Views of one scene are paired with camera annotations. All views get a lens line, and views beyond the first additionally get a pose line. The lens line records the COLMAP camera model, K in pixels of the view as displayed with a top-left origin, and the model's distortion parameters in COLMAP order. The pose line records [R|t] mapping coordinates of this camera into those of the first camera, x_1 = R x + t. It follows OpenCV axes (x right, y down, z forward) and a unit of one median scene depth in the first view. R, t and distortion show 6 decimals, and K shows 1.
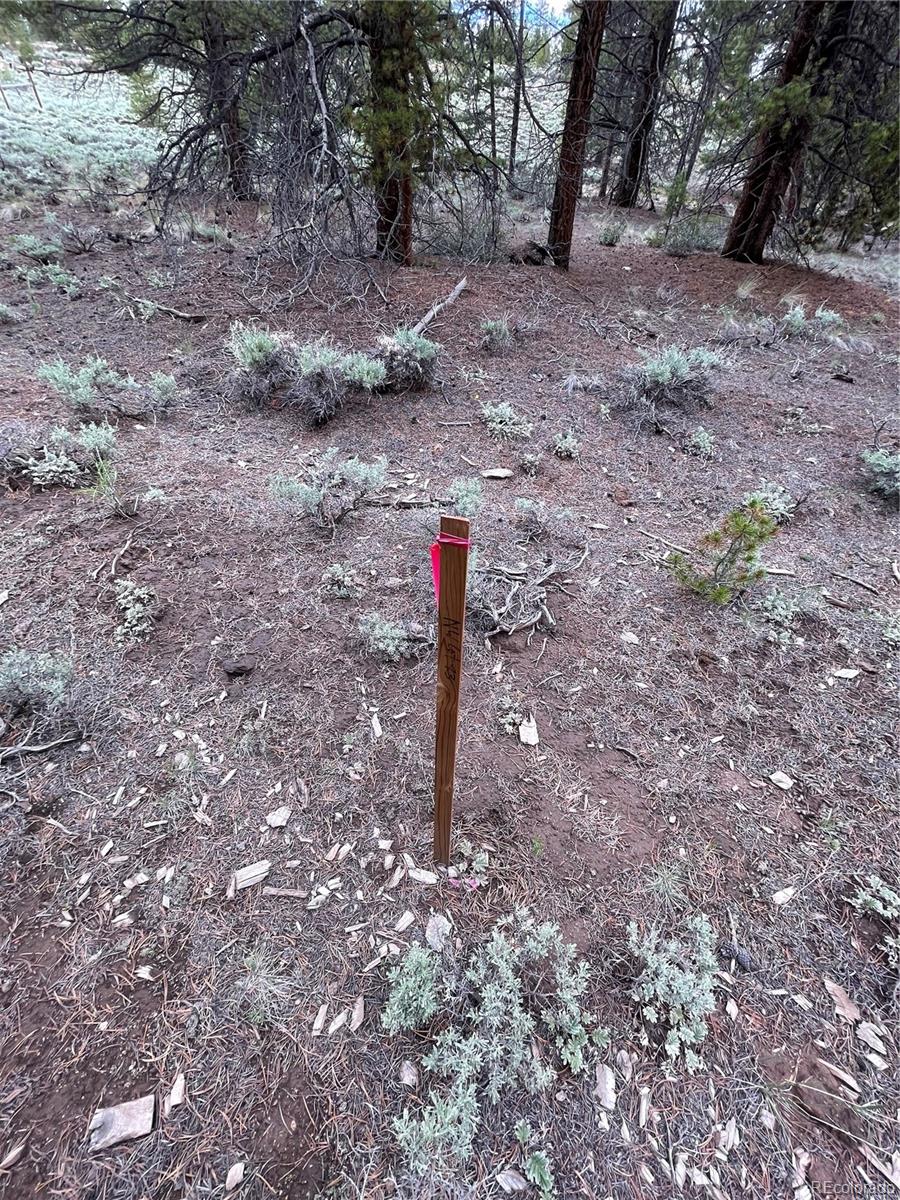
lens RADIAL K [[482.2, 0, 454.5], [0, 482.2, 601.3], [0, 0, 1]] dist [-0.001444, -0.000673]
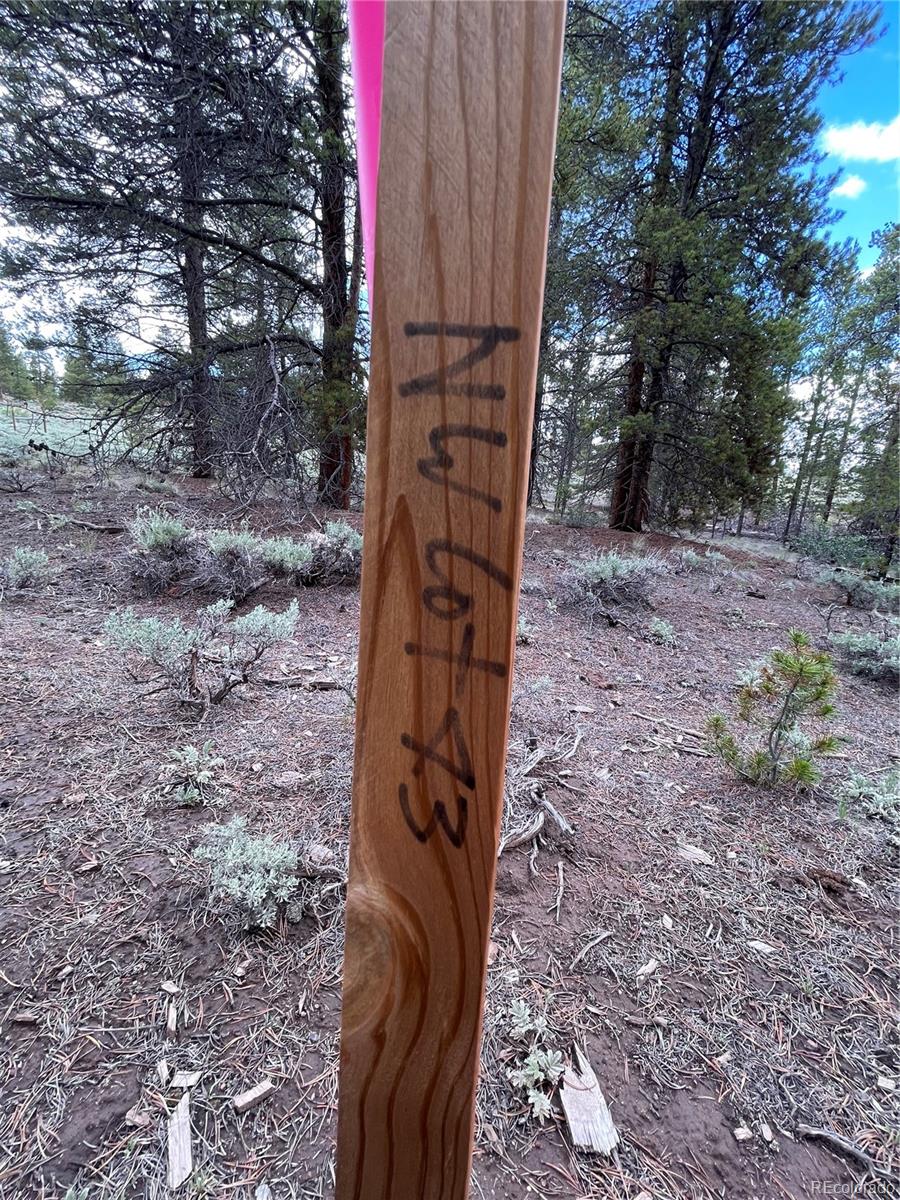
lens RADIAL K [[482.2, 0, 454.5], [0, 482.2, 601.3], [0, 0, 1]] dist [-0.001444, -0.000673]
pose [[0.989975, 0.011564, 0.140767, -0.011212], [0.059875, 0.868296, -0.492419, 0.076190], [-0.127922, 0.495912, 0.858899, 0.365013]]
